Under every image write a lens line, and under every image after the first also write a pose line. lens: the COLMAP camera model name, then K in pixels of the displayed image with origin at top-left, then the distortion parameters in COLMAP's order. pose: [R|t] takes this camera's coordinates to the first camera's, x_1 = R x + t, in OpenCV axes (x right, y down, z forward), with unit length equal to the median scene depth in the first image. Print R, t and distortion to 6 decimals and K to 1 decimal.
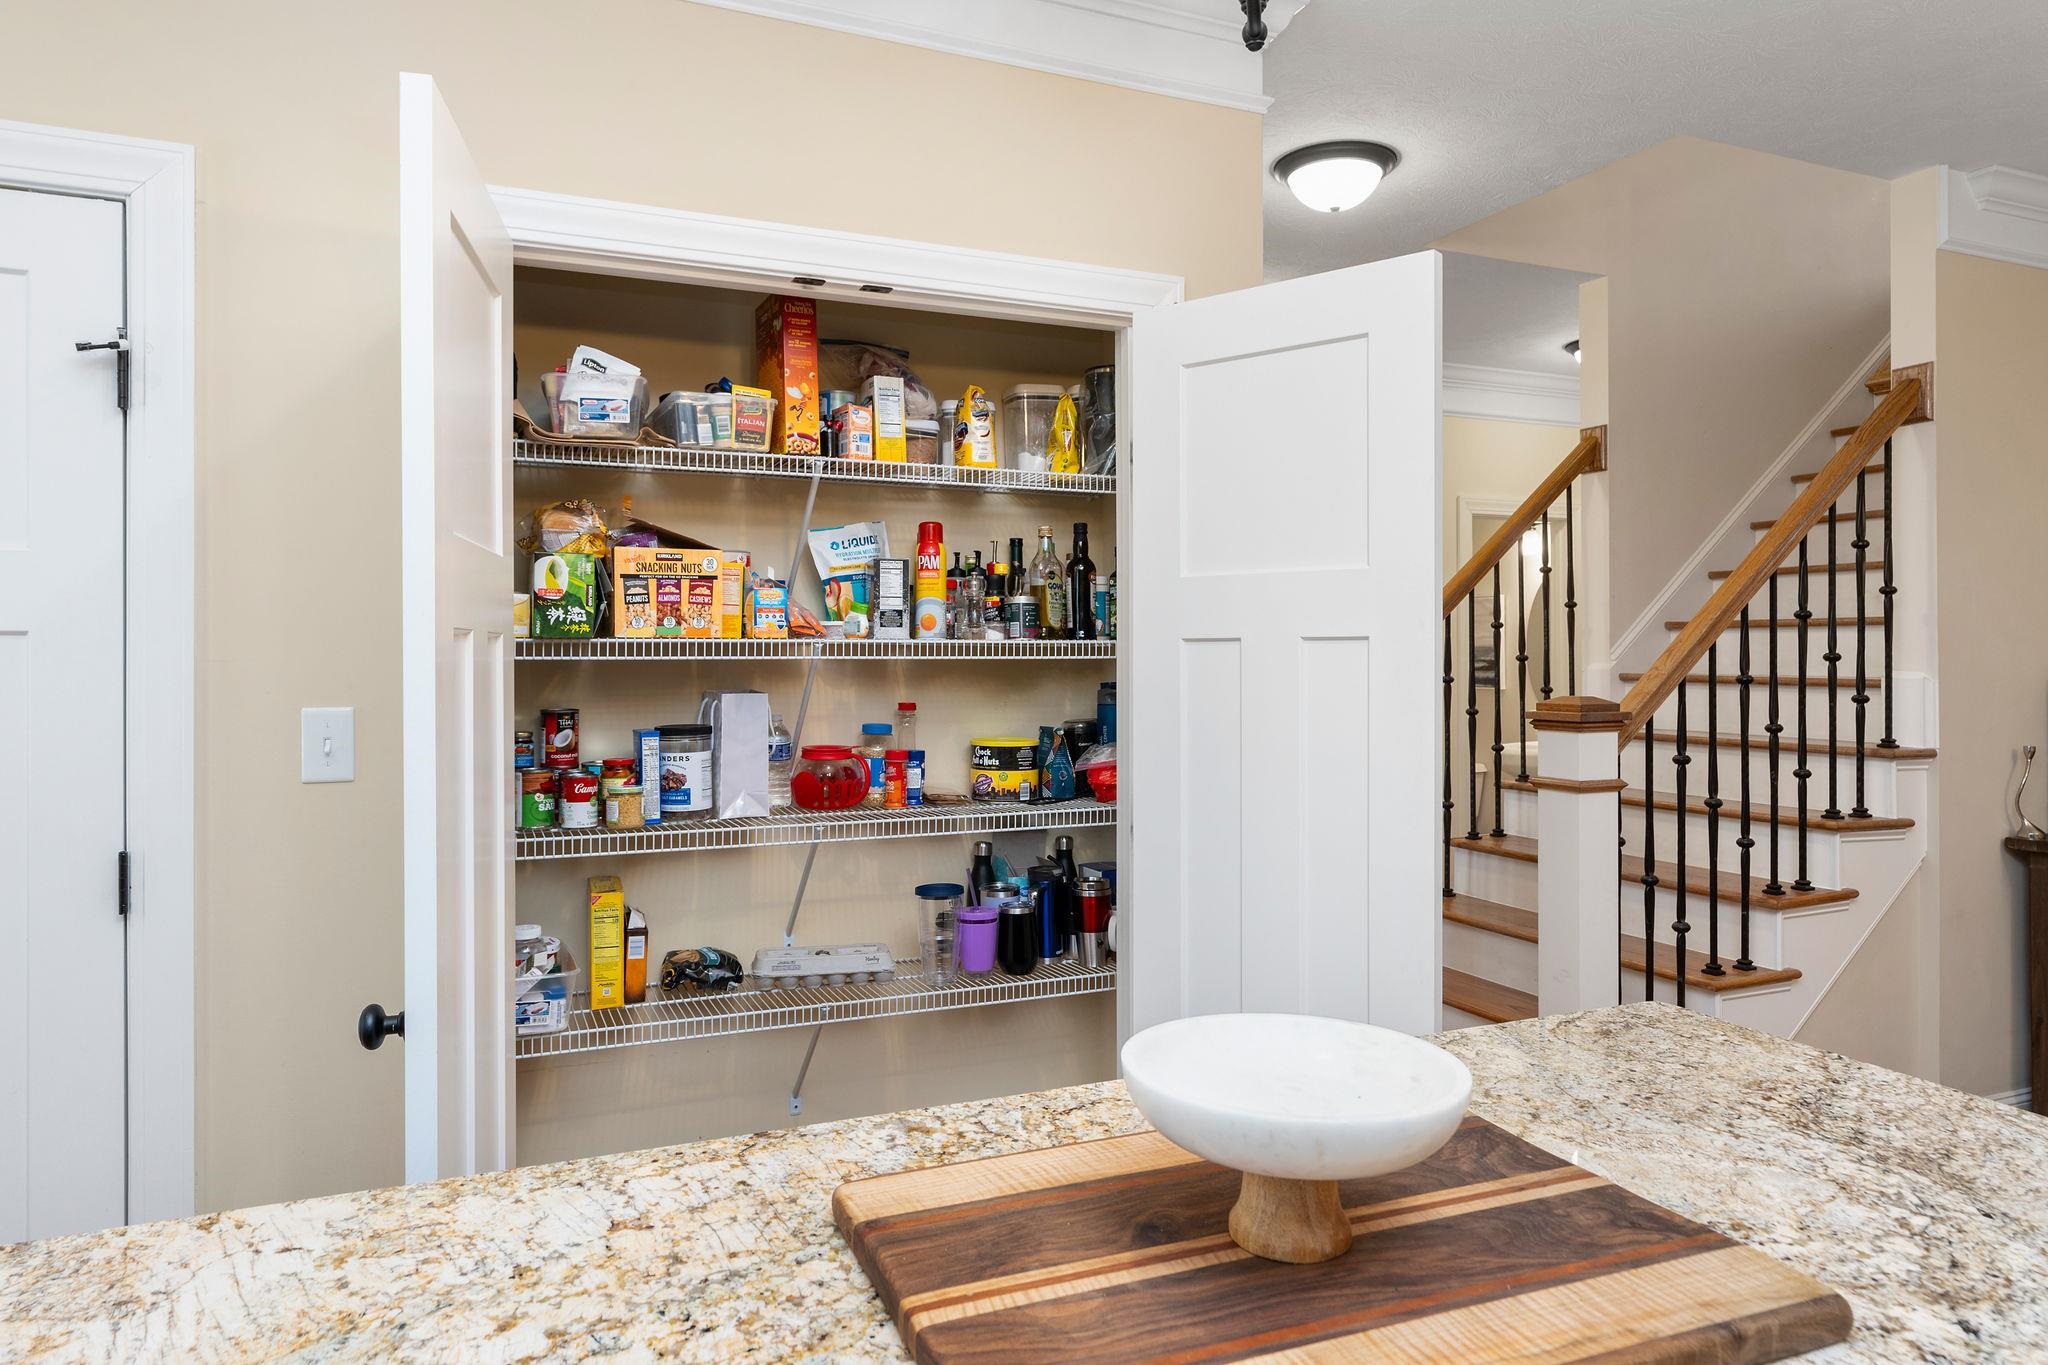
lens RADIAL K [[1262.0, 0, 995.8], [0, 1262.0, 670.6], [0, 0, 1]] dist [-0.008162, 0.006657]
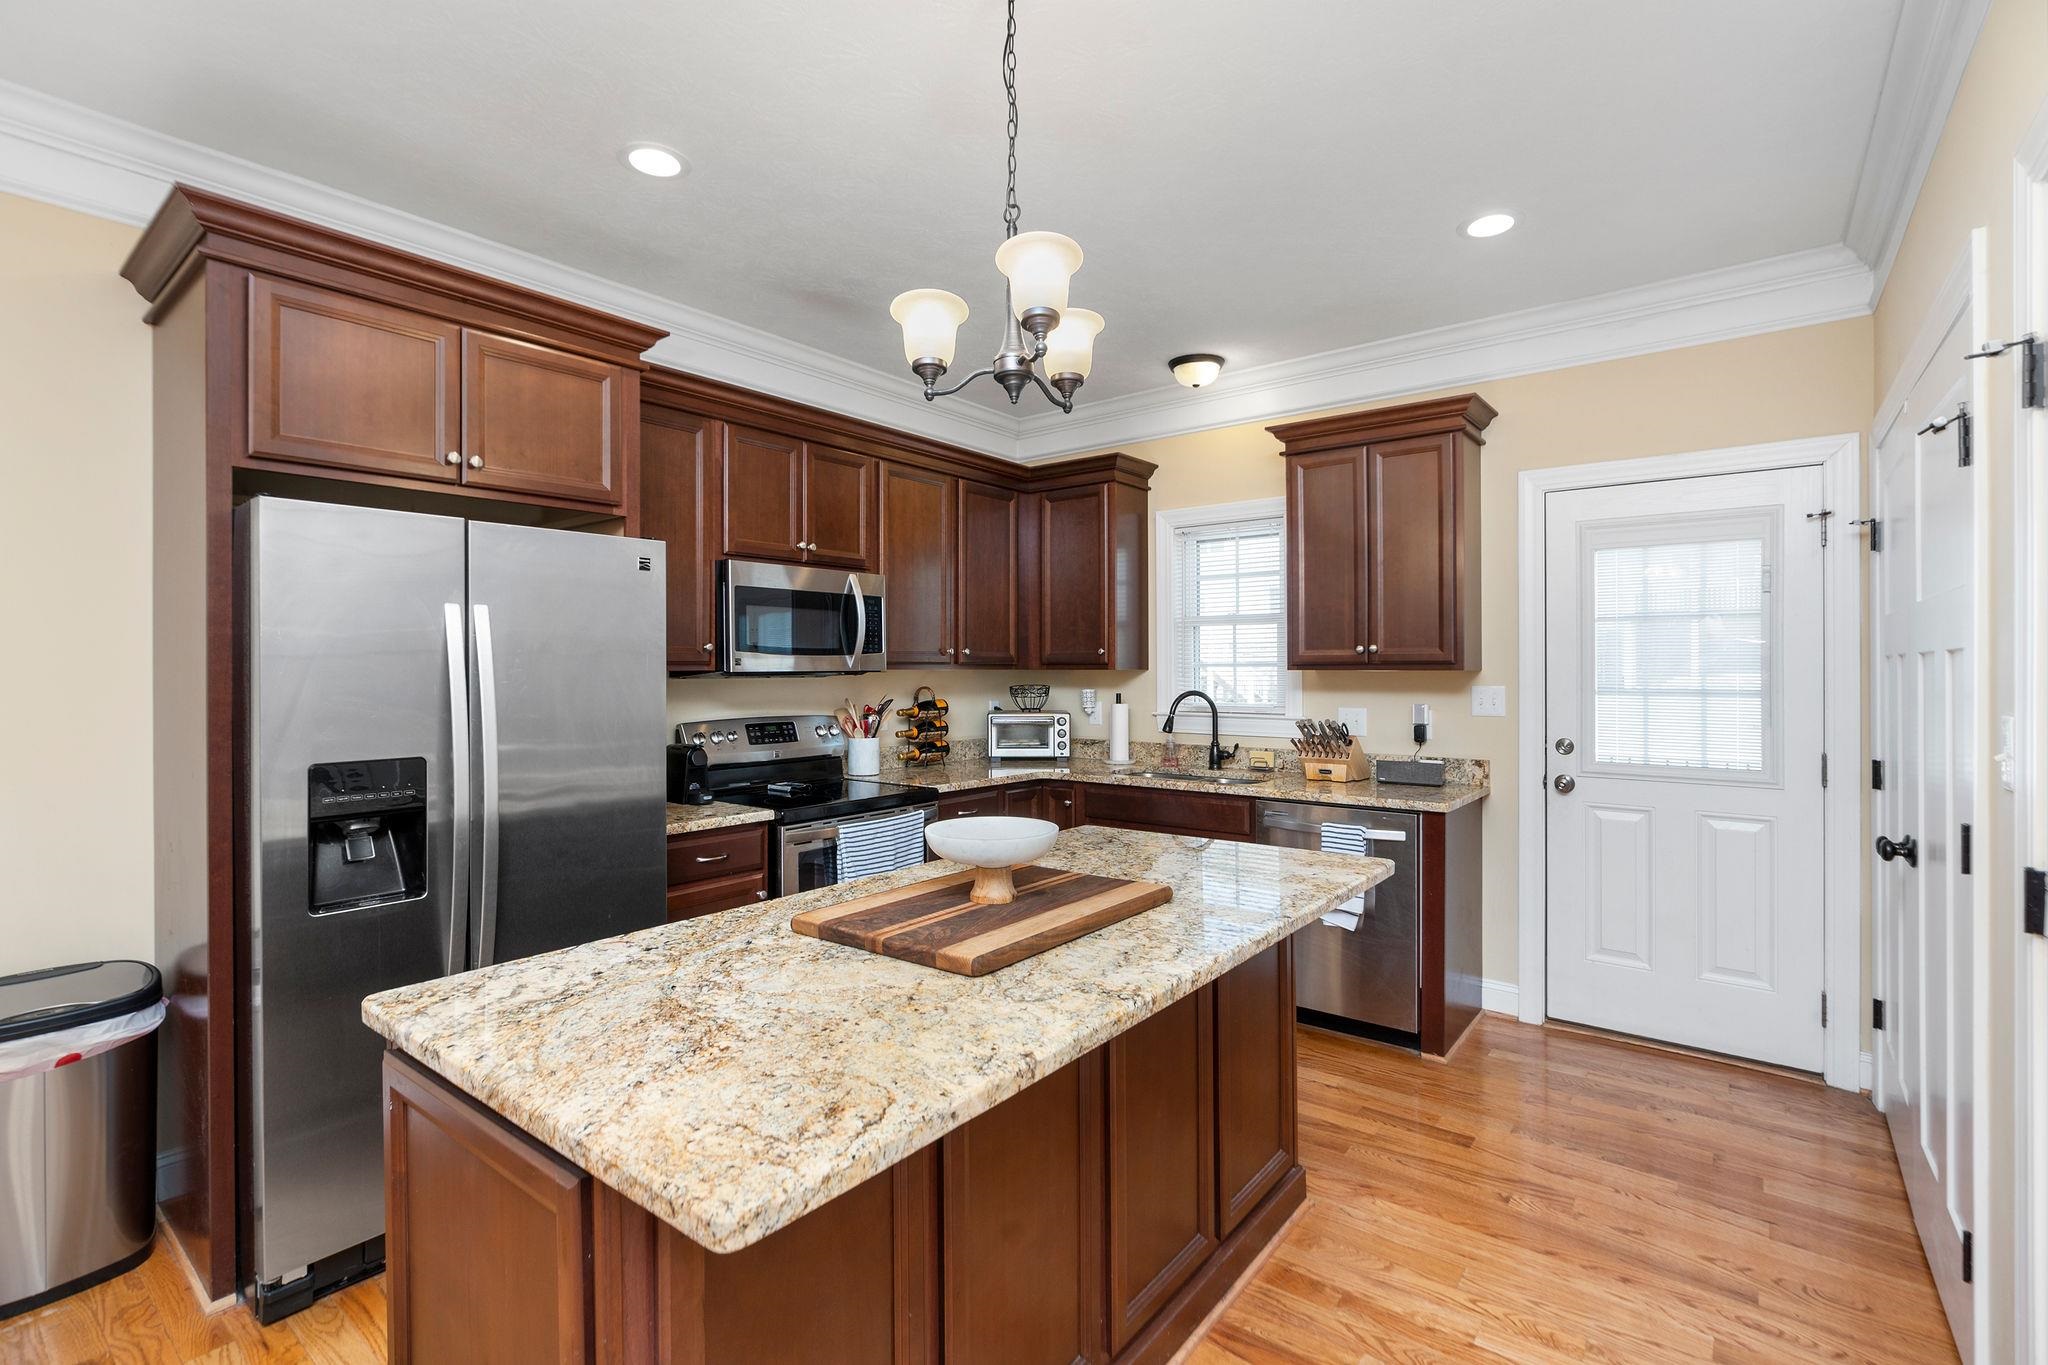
lens RADIAL K [[934.5, 0, 1011.9], [0, 934.5, 662.9], [0, 0, 1]] dist [-0.006426, 0.000945]
pose [[-0.874998, 0.001122, -0.484124, 0.840739], [-0.002737, 0.999970, 0.007265, -0.025454], [0.484118, 0.007682, -0.874969, 1.980125]]
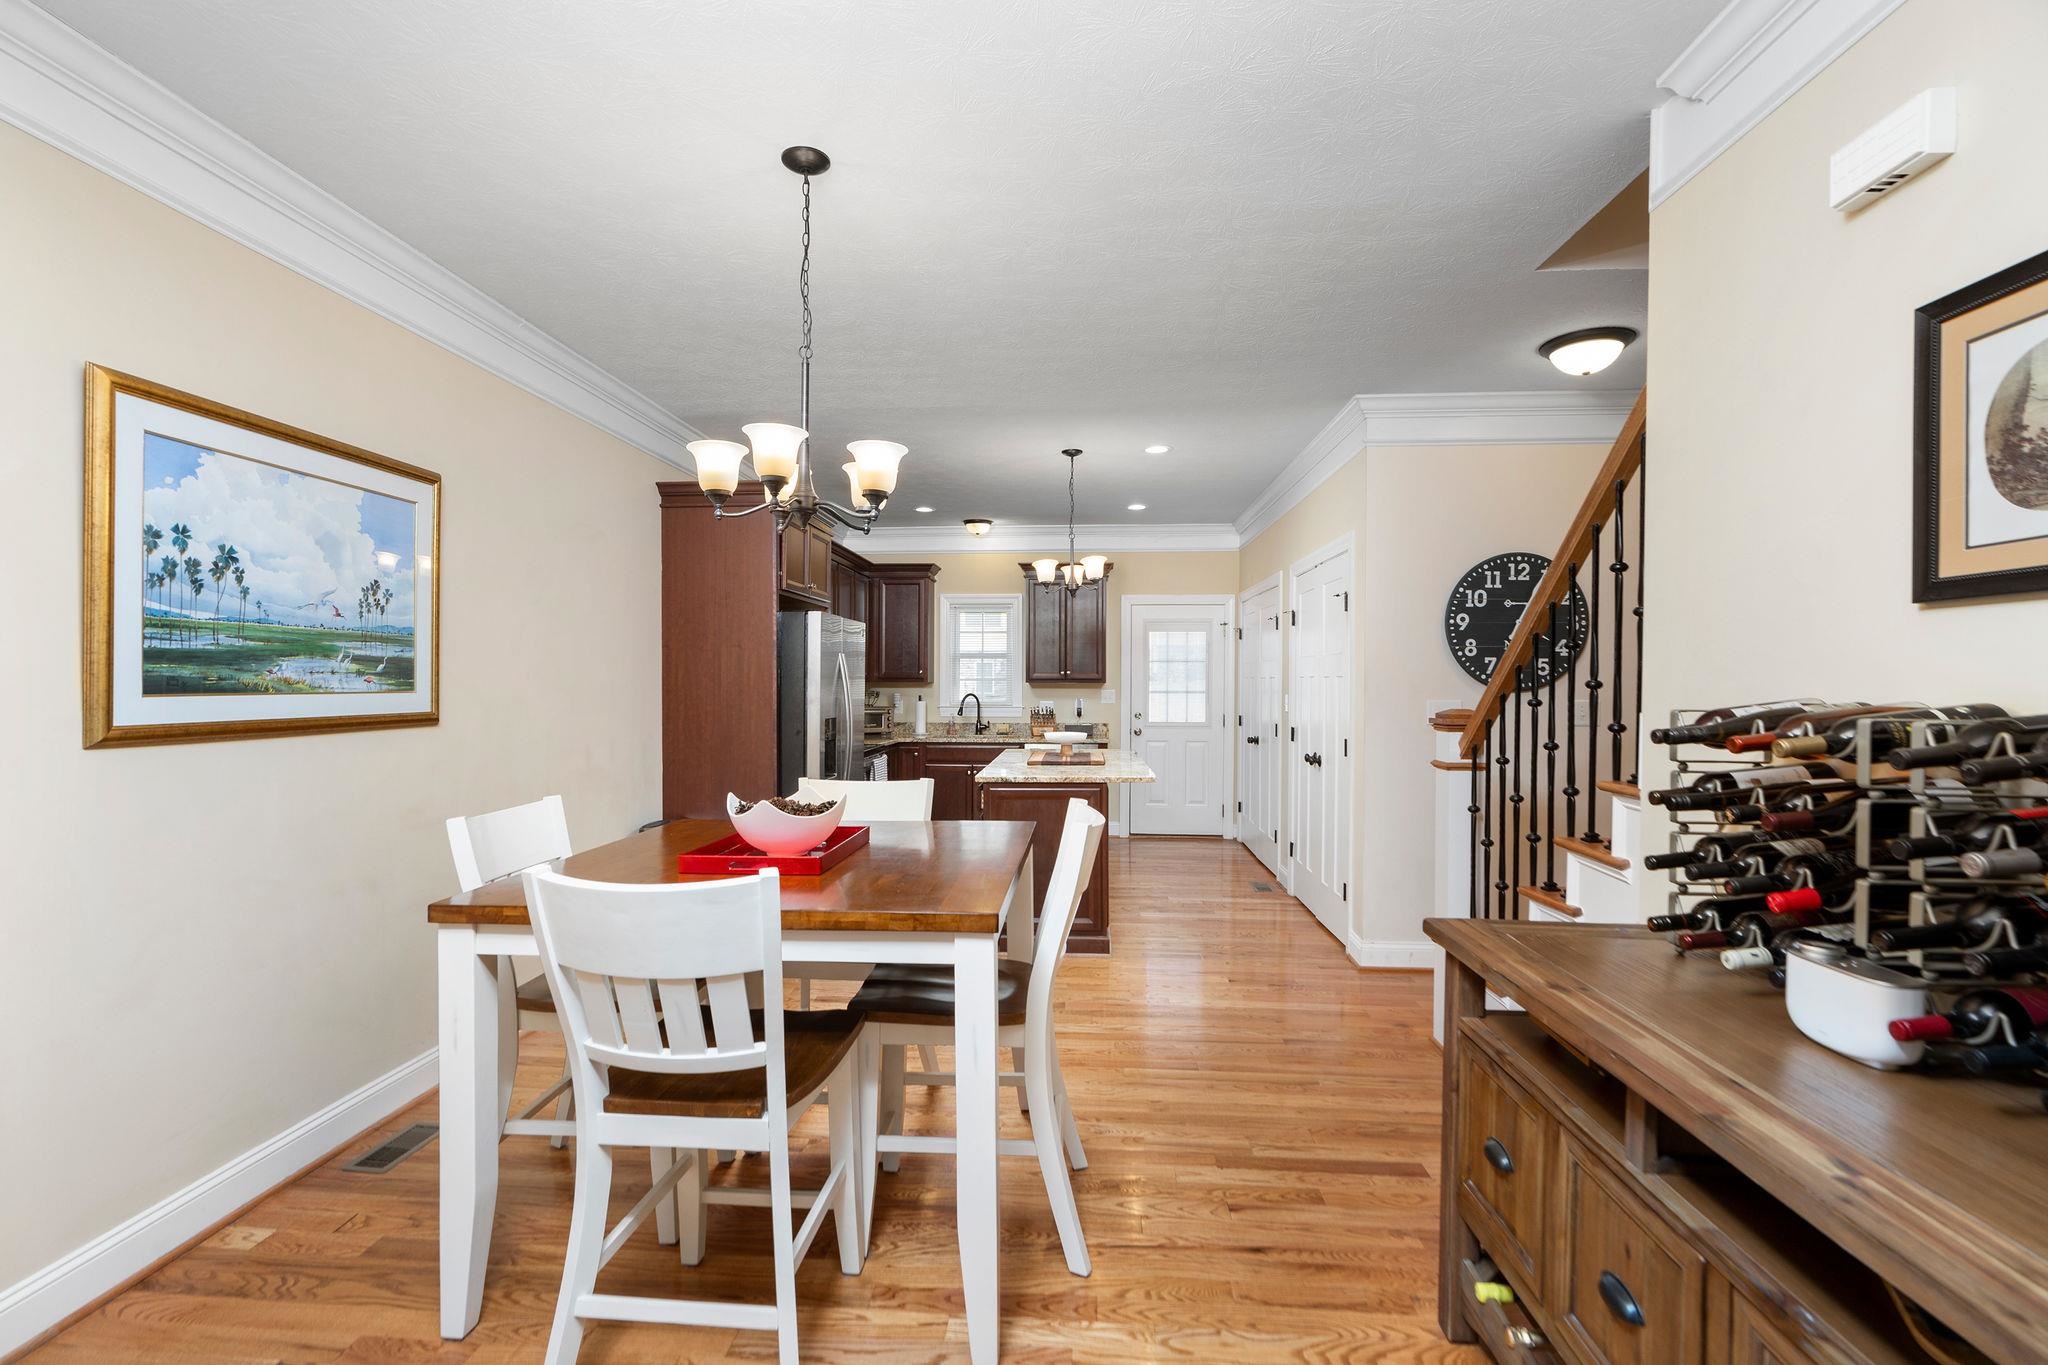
lens RADIAL K [[934.5, 0, 1014.5], [0, 934.5, 697.5], [0, 0, 1]] dist [-0.006426, 0.000945]
pose [[-0.454055, 0.015598, -0.890837, 4.226341], [-0.013004, 0.999624, 0.024131, -0.031404], [0.890879, 0.022541, -0.453682, 2.522175]]
